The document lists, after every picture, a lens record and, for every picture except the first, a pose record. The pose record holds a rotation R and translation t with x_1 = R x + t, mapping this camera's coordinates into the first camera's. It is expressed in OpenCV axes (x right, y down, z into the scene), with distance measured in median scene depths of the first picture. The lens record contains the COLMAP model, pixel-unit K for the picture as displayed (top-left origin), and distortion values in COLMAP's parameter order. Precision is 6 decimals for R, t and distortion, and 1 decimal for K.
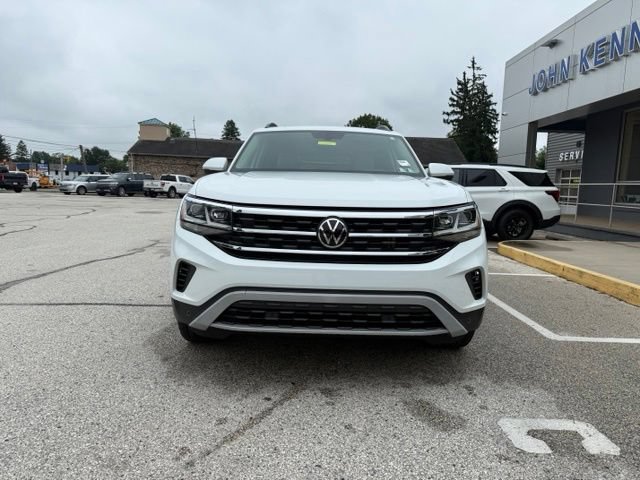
lens RADIAL K [[447.4, 0, 319.1], [0, 447.4, 244.1], [0, 0, 1]] dist [0.031067, -0.039512]
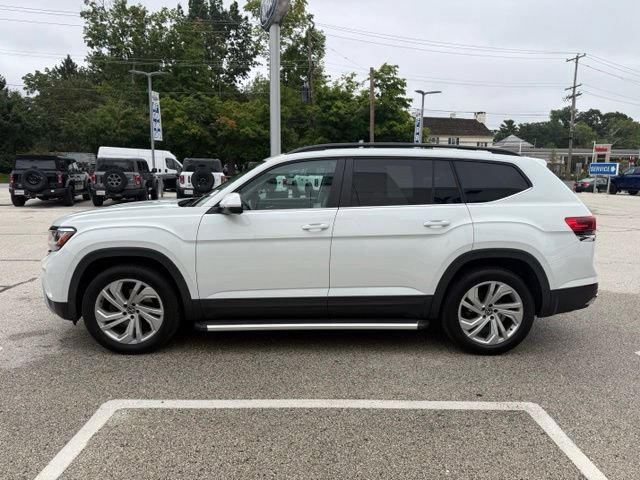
lens RADIAL K [[447.4, 0, 319.1], [0, 447.4, 244.1], [0, 0, 1]] dist [0.031067, -0.039512]
pose [[0.037952, 0.129828, -0.990810, 1.055902], [-0.135725, 0.983006, 0.123606, -0.192704], [0.990019, 0.129787, 0.054928, 1.026771]]
